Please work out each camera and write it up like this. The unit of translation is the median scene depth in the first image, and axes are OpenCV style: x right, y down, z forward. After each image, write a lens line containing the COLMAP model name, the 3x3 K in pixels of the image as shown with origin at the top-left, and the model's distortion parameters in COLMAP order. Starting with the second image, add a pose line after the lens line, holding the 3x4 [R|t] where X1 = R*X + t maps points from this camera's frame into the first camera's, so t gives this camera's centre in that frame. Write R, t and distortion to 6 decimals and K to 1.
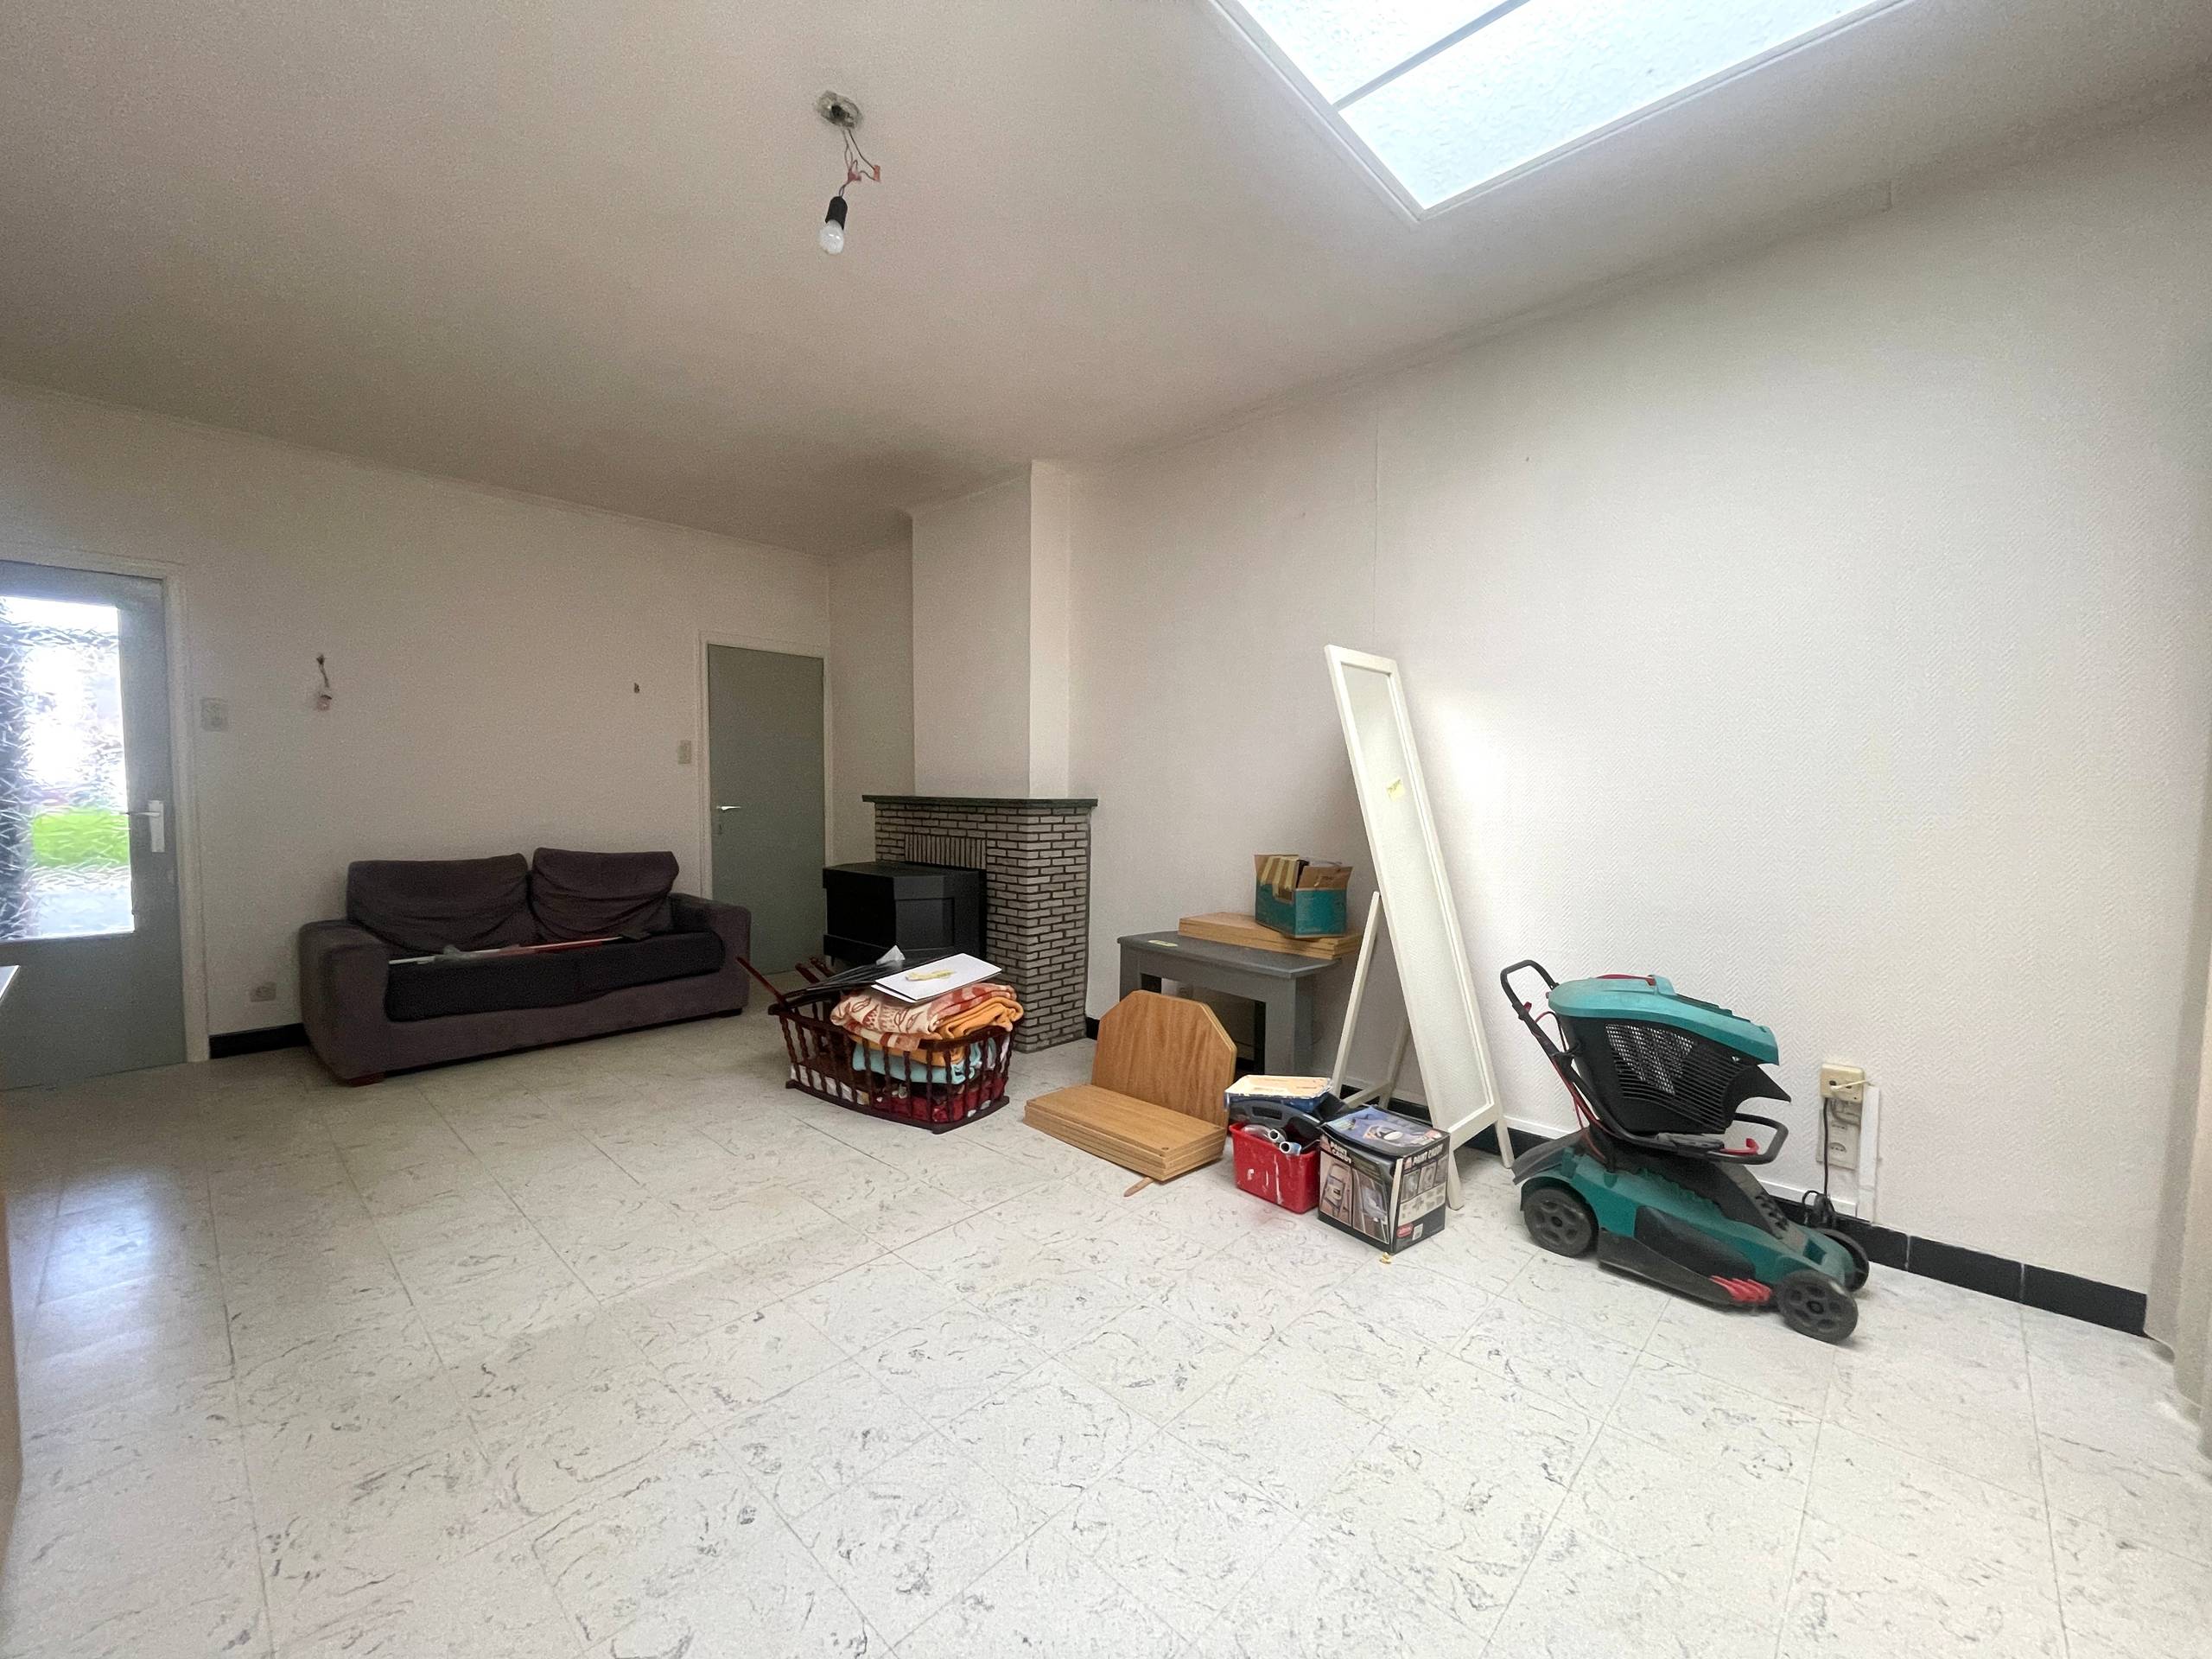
lens RADIAL K [[898.4, 0, 1092.0], [0, 898.4, 831.3], [0, 0, 1]] dist [0.001094, 0.000322]
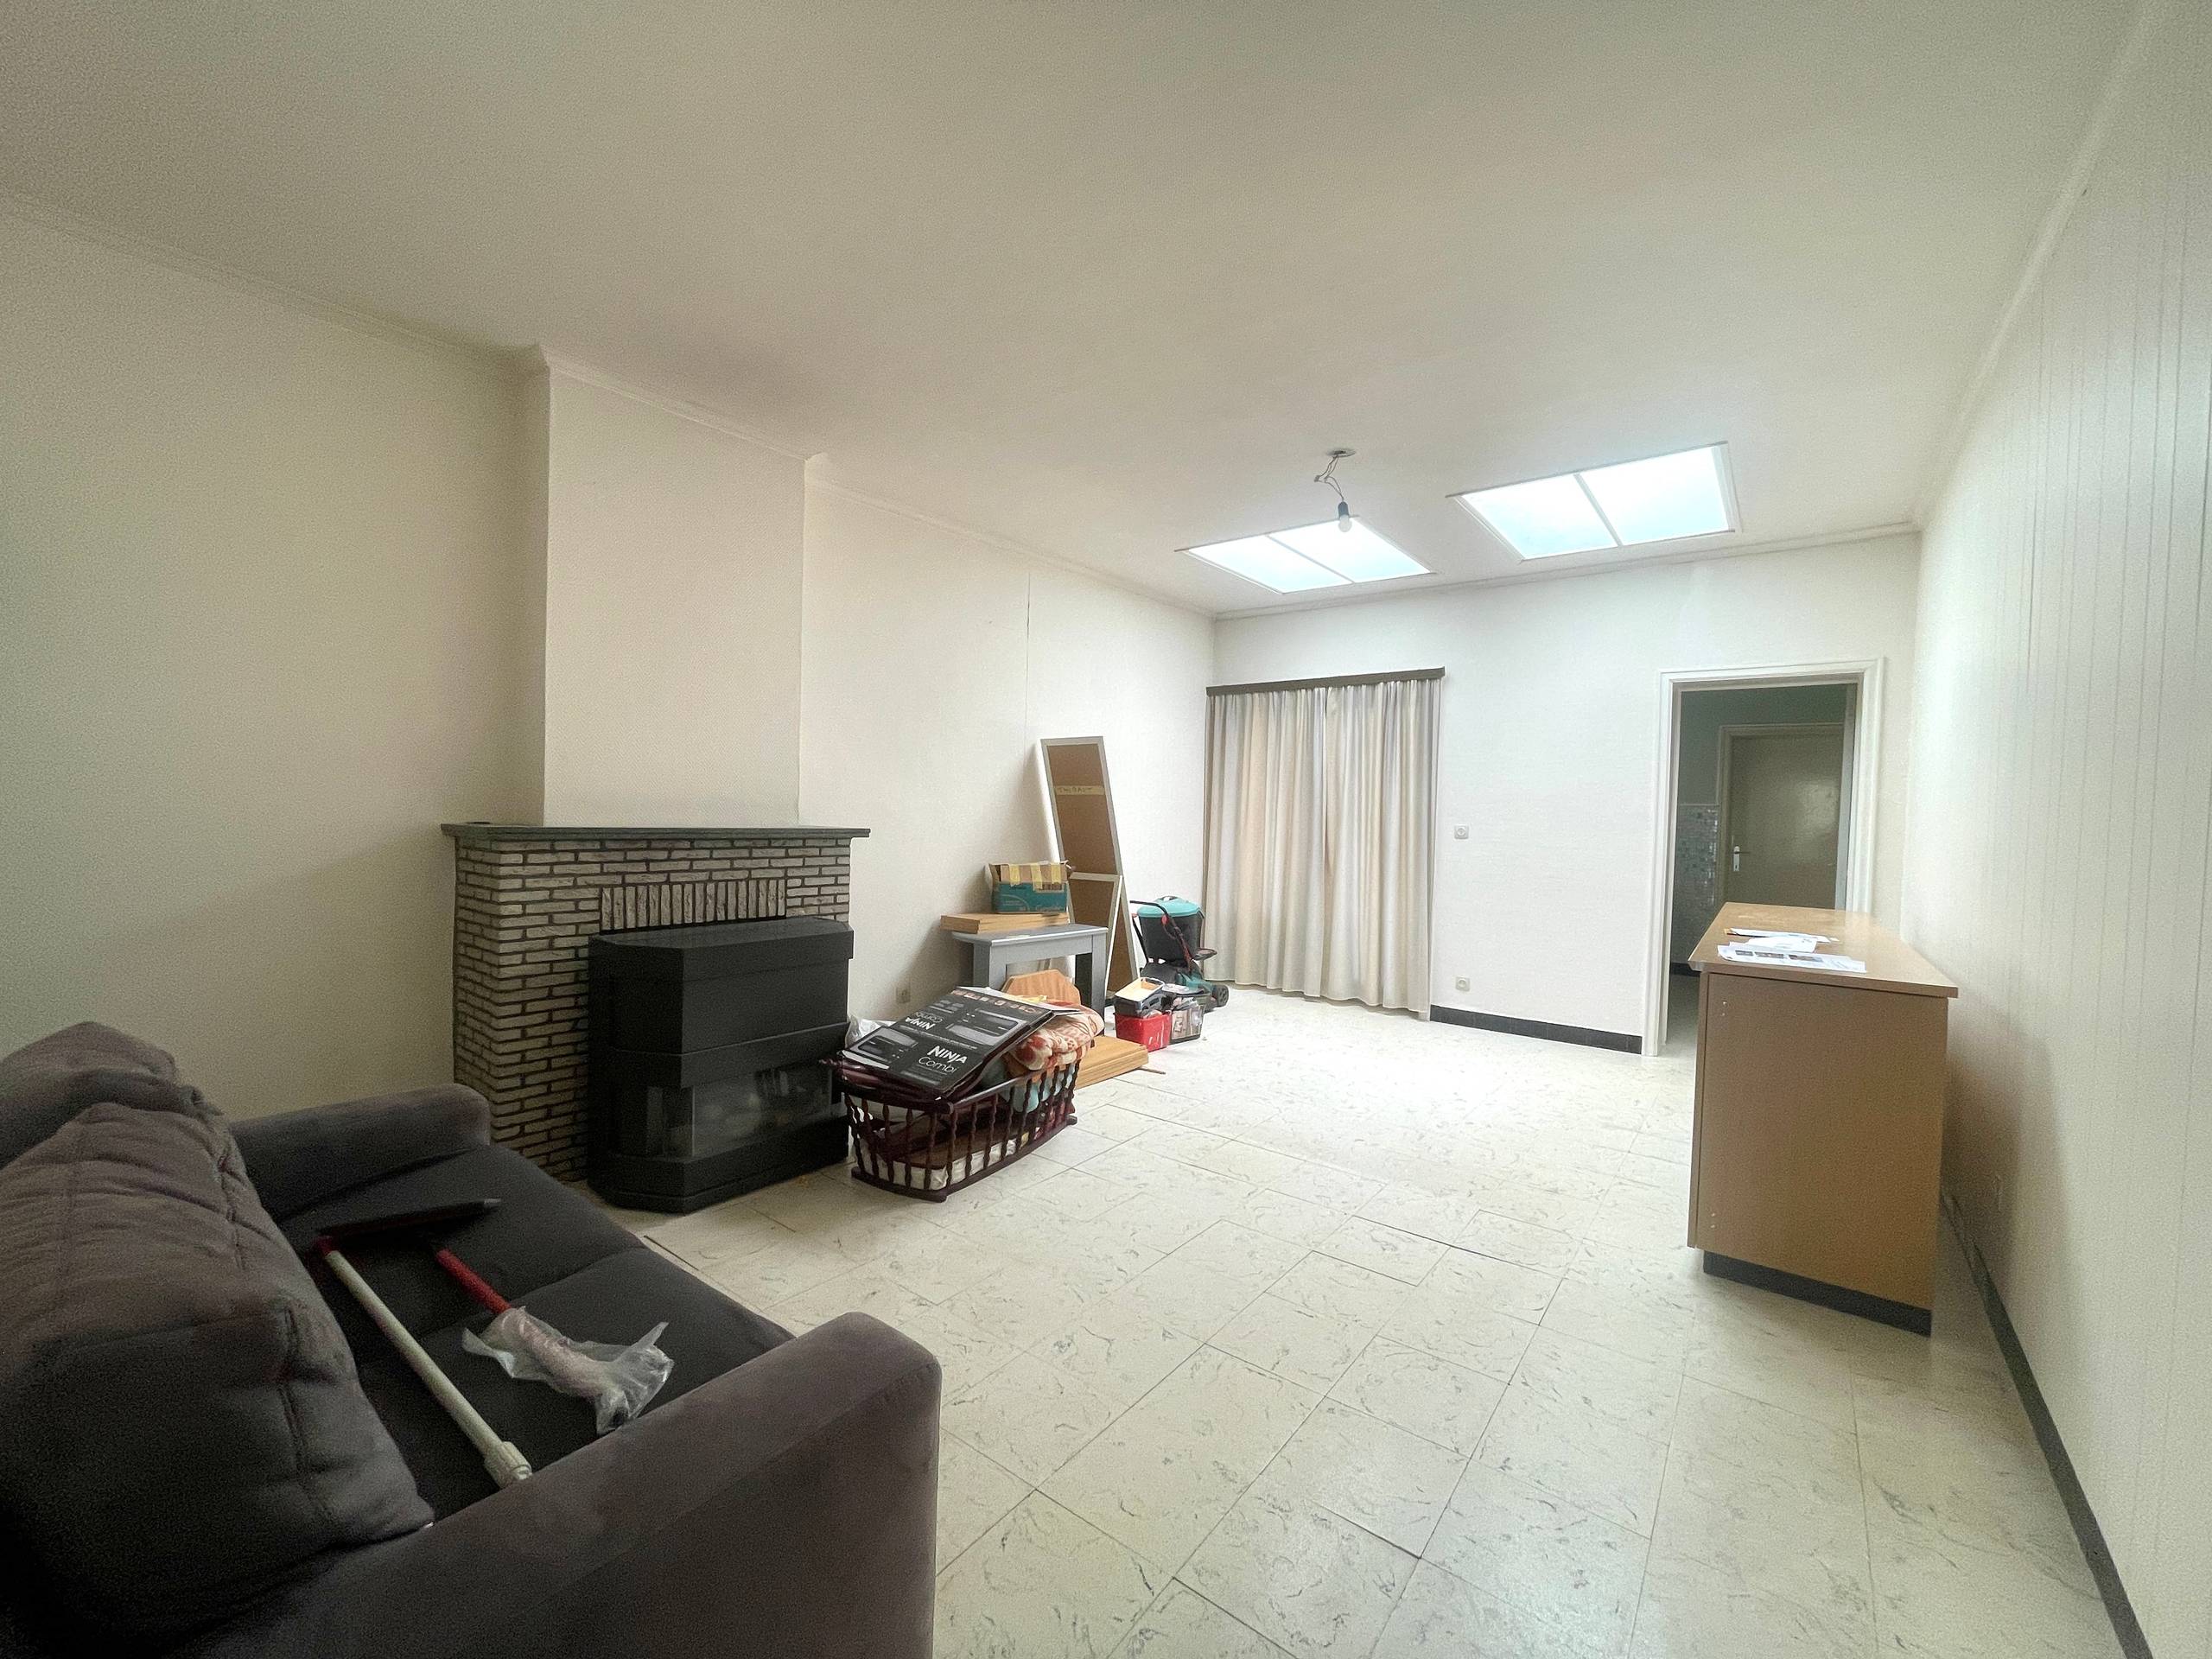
lens RADIAL K [[898.4, 0, 1092.0], [0, 898.4, 831.3], [0, 0, 1]] dist [0.001094, 0.000322]
pose [[-0.096604, -0.037995, 0.994597, -1.006508], [0.019016, 0.999018, 0.040011, -0.064527], [-0.995141, 0.022778, -0.095787, 0.831015]]
